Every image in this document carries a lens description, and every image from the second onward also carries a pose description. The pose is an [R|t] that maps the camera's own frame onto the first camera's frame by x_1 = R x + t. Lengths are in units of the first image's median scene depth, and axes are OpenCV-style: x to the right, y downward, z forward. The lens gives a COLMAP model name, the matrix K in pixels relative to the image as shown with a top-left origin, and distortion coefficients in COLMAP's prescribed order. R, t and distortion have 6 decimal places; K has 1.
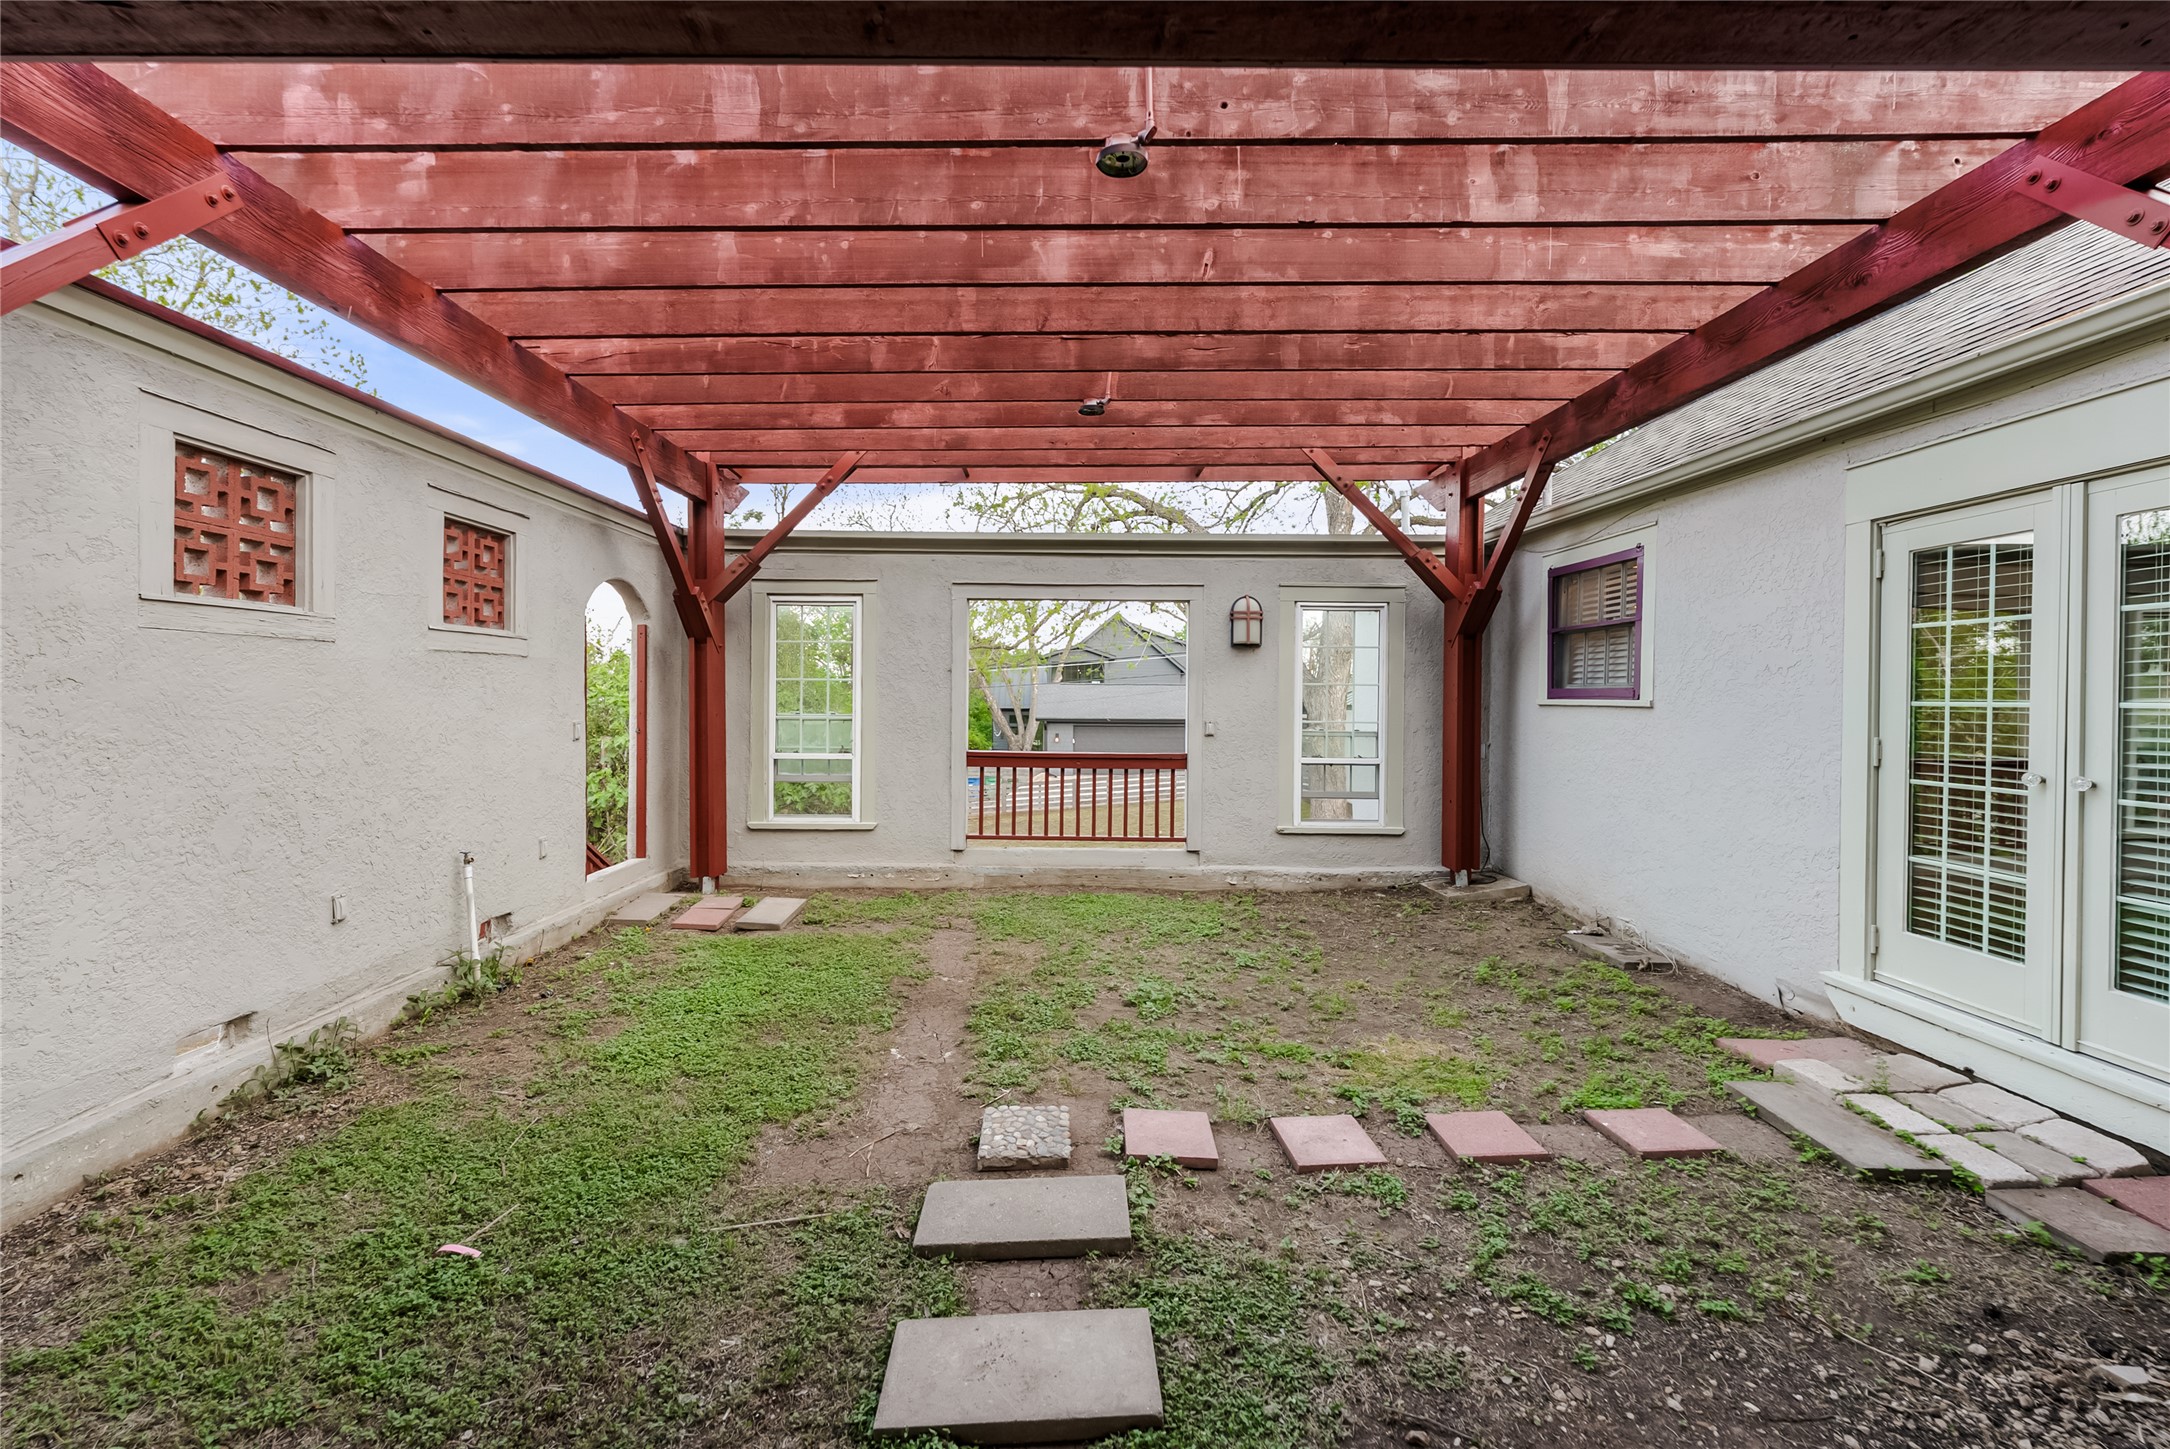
lens RADIAL K [[858.0, 0, 1040.4], [0, 858.0, 700.3], [0, 0, 1]] dist [0.000029, -0.000249]
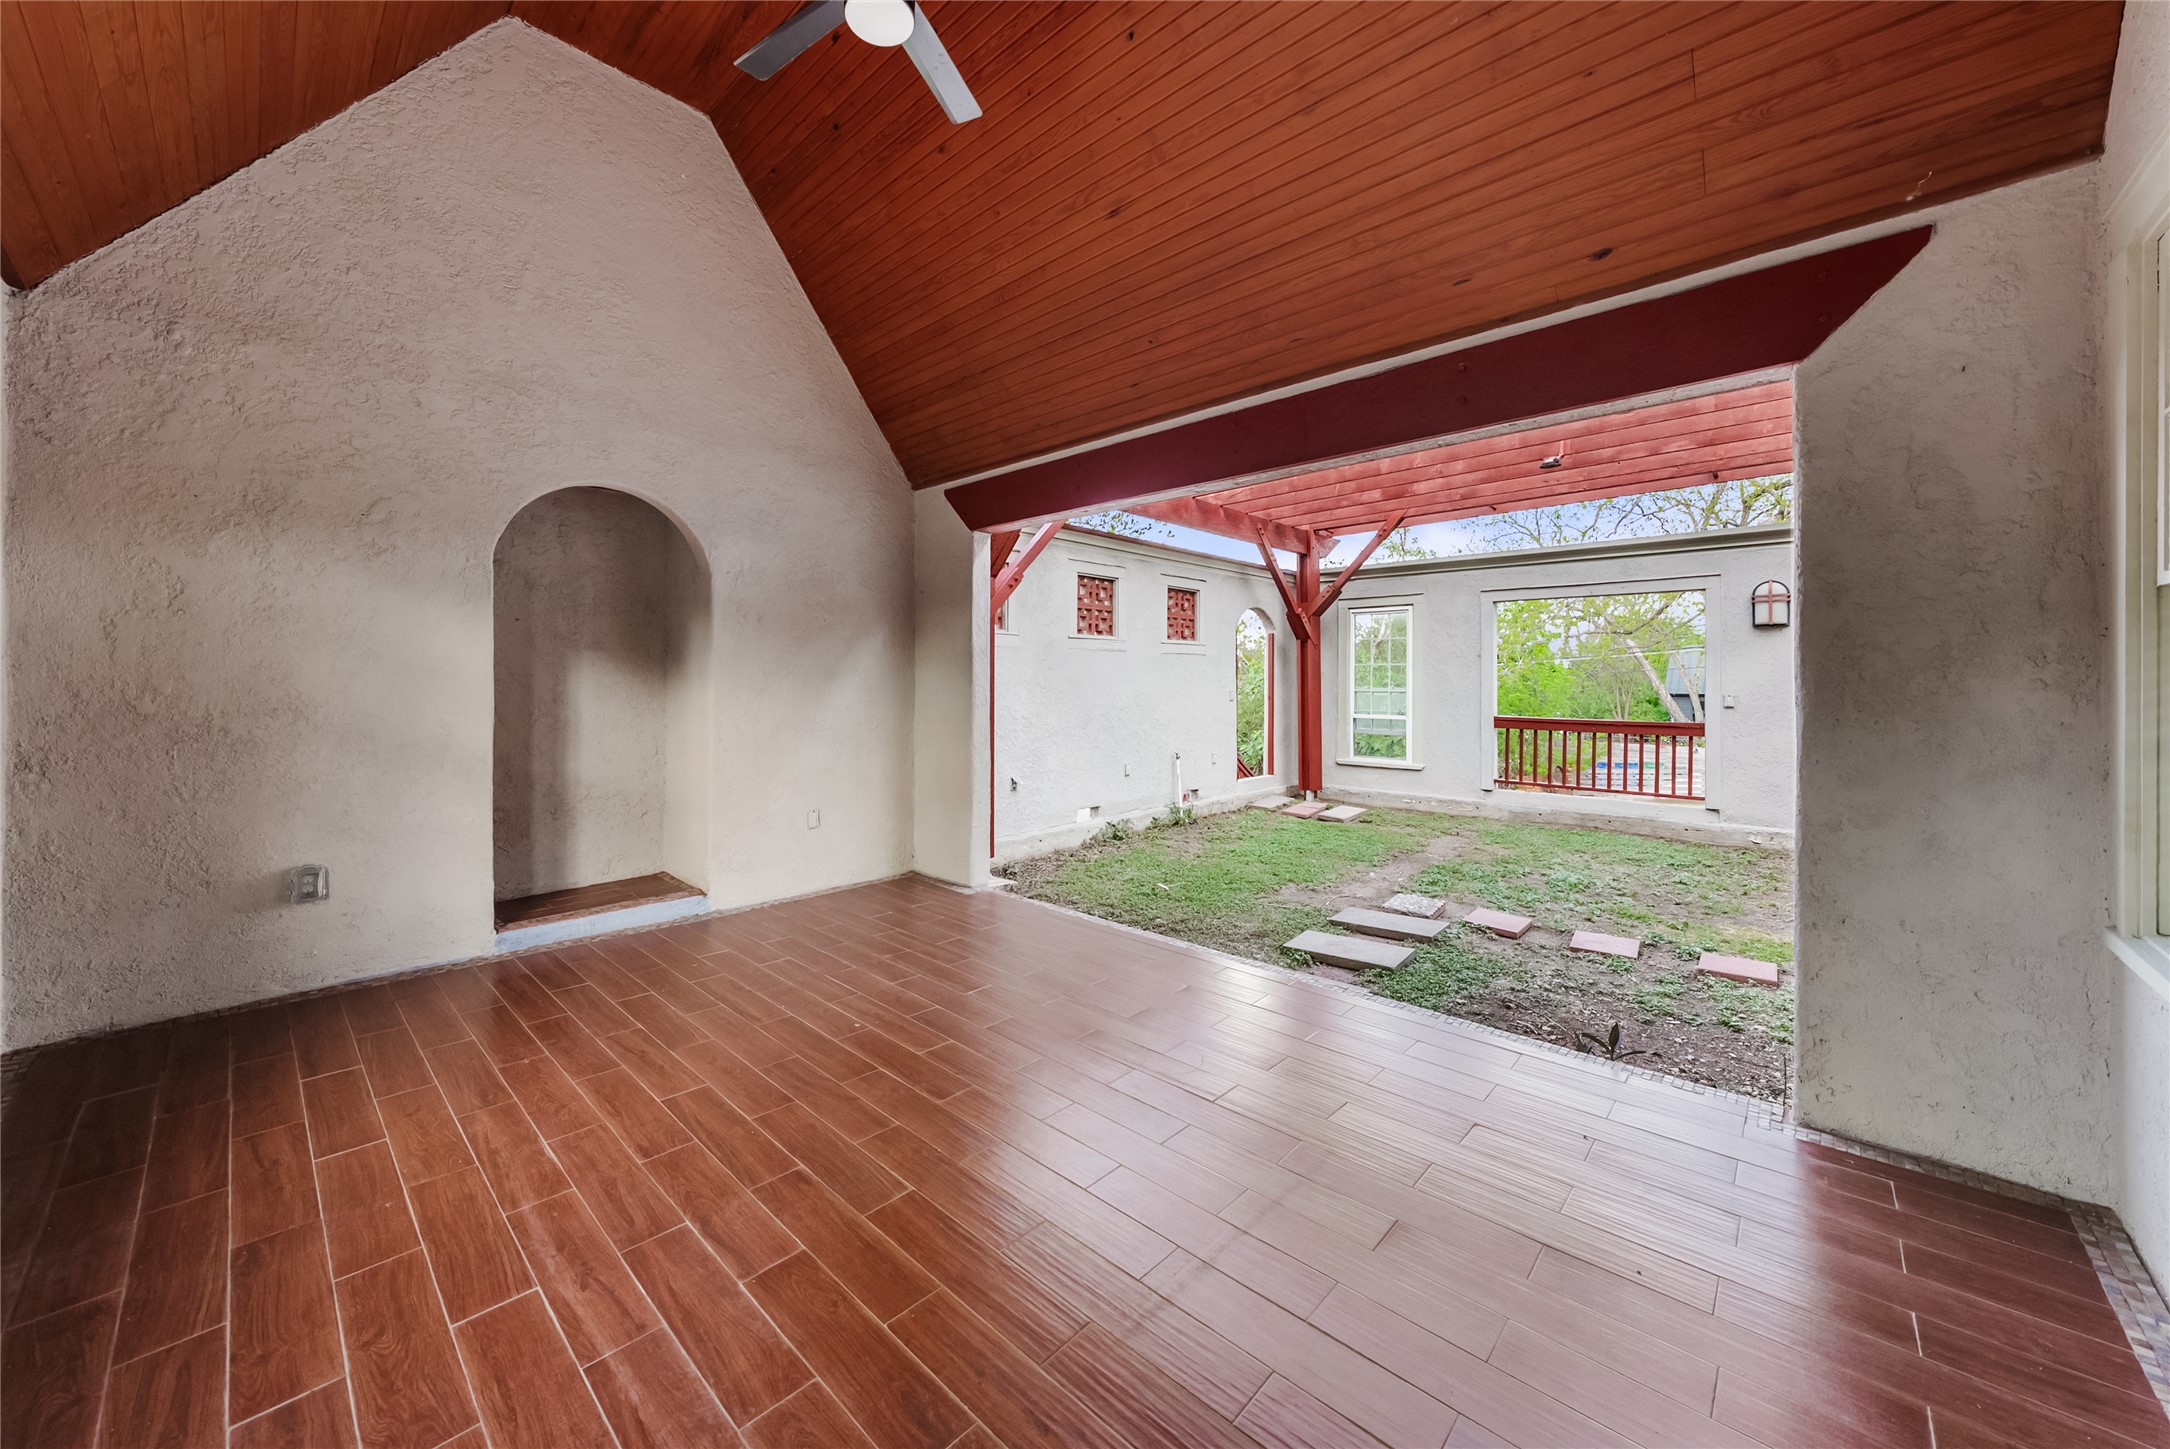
lens RADIAL K [[792.4, 0, 1071.0], [0, 792.4, 682.4], [0, 0, 1]] dist [0.000758, 0.000030]
pose [[0.725366, -0.003131, -0.688357, 0.346245], [-0.001277, 0.999982, -0.005894, 0.018301], [0.688363, 0.005154, 0.725348, -0.417766]]
